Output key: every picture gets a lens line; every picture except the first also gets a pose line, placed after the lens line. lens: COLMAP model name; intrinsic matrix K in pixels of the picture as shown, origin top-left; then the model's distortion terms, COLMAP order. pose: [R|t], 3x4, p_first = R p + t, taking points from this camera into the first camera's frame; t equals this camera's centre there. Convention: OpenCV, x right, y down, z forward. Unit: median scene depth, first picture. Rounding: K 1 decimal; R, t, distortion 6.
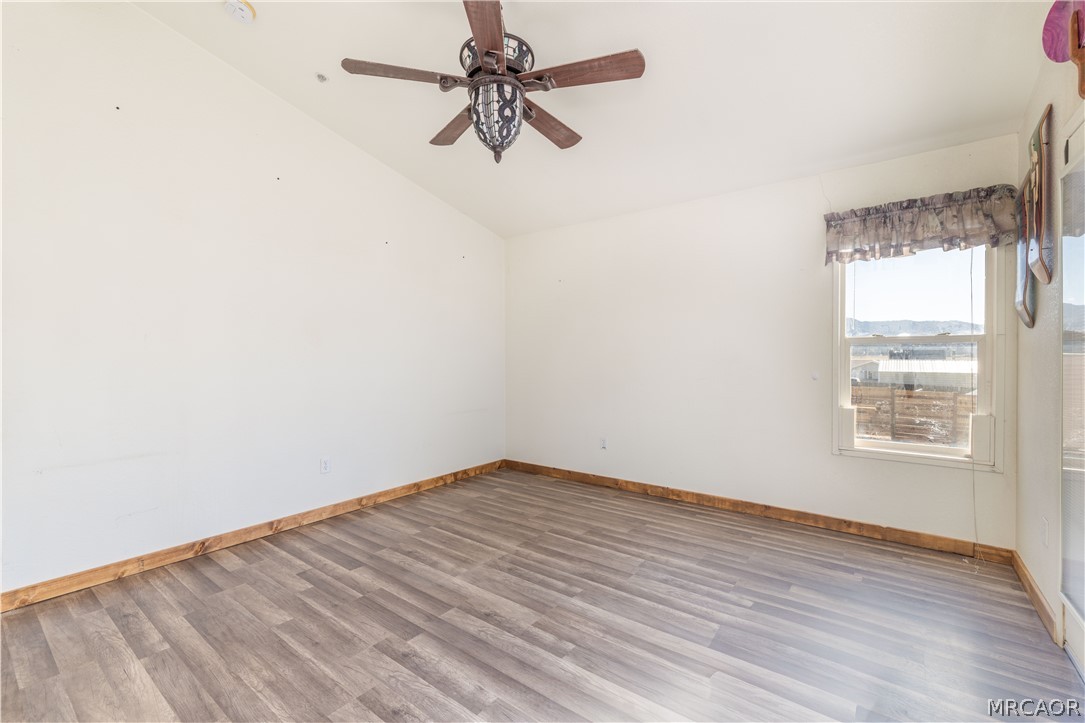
lens RADIAL K [[440.8, 0, 542.5], [0, 440.8, 361.5], [0, 0, 1]] dist [-0.002082, 0.000095]
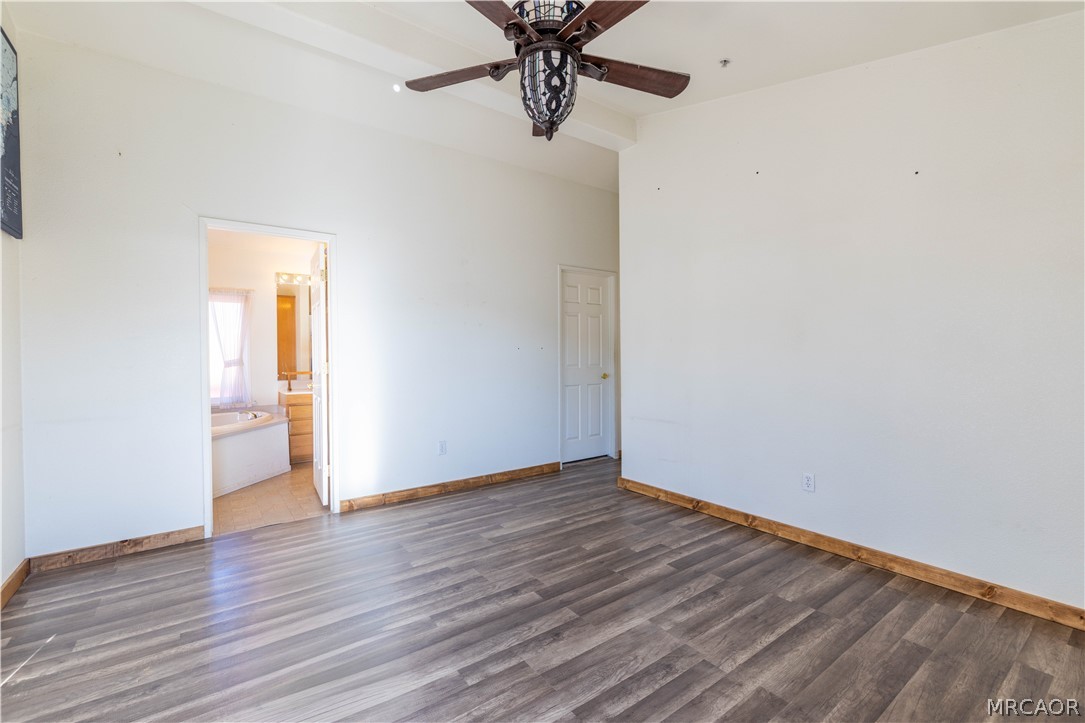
lens RADIAL K [[479.4, 0, 535.9], [0, 479.4, 357.8], [0, 0, 1]] dist [-0.001379, 0.000834]
pose [[-0.287344, 0.012543, -0.957745, 0.700169], [-0.003860, 0.999891, 0.014253, -0.008393], [0.957820, 0.007792, -0.287265, 1.046271]]
